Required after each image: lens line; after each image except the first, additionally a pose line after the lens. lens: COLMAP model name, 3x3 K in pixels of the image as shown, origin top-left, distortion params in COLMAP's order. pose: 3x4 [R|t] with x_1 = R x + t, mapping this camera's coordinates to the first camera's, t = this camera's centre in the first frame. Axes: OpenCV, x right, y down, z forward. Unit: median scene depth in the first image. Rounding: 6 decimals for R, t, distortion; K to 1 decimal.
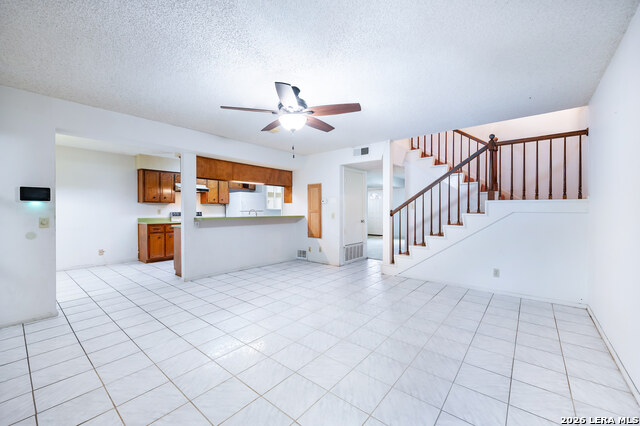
lens RADIAL K [[253.1, 0, 318.8], [0, 253.1, 211.5], [0, 0, 1]] dist [0.000614, -0.000123]
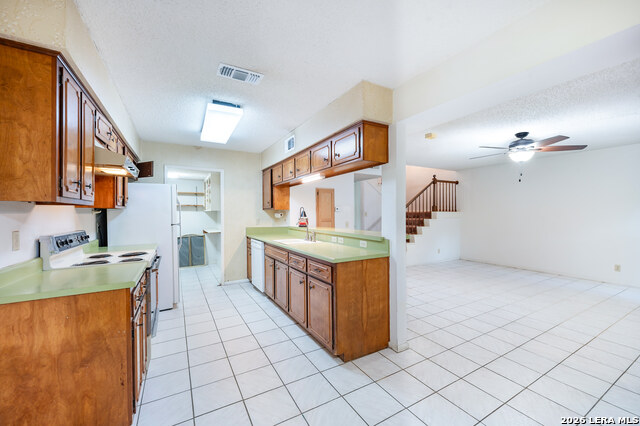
lens RADIAL K [[253.1, 0, 318.8], [0, 253.1, 211.5], [0, 0, 1]] dist [0.000614, -0.000123]
pose [[0.359442, 0.002191, 0.933165, -1.300974], [0.009075, 0.999942, -0.005844, -0.038868], [-0.933123, 0.010569, 0.359401, 1.122167]]
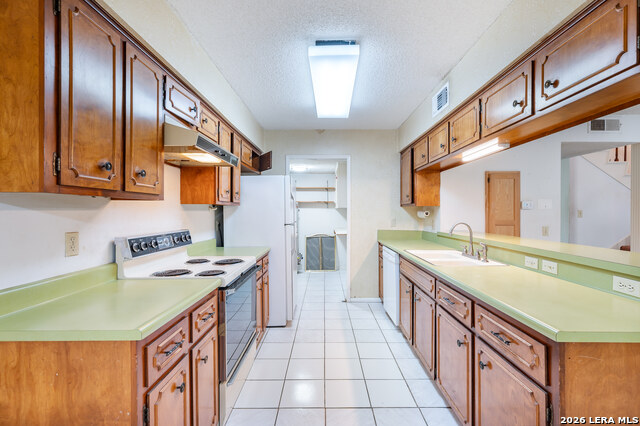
lens RADIAL K [[282.6, 0, 321.2], [0, 282.6, 213.5], [0, 0, 1]] dist [0.000010, 0.000093]
pose [[0.773719, -0.007036, 0.633490, -1.082036], [0.003345, 0.999970, 0.007021, -0.039958], [-0.633520, -0.003313, 0.773719, 1.231522]]
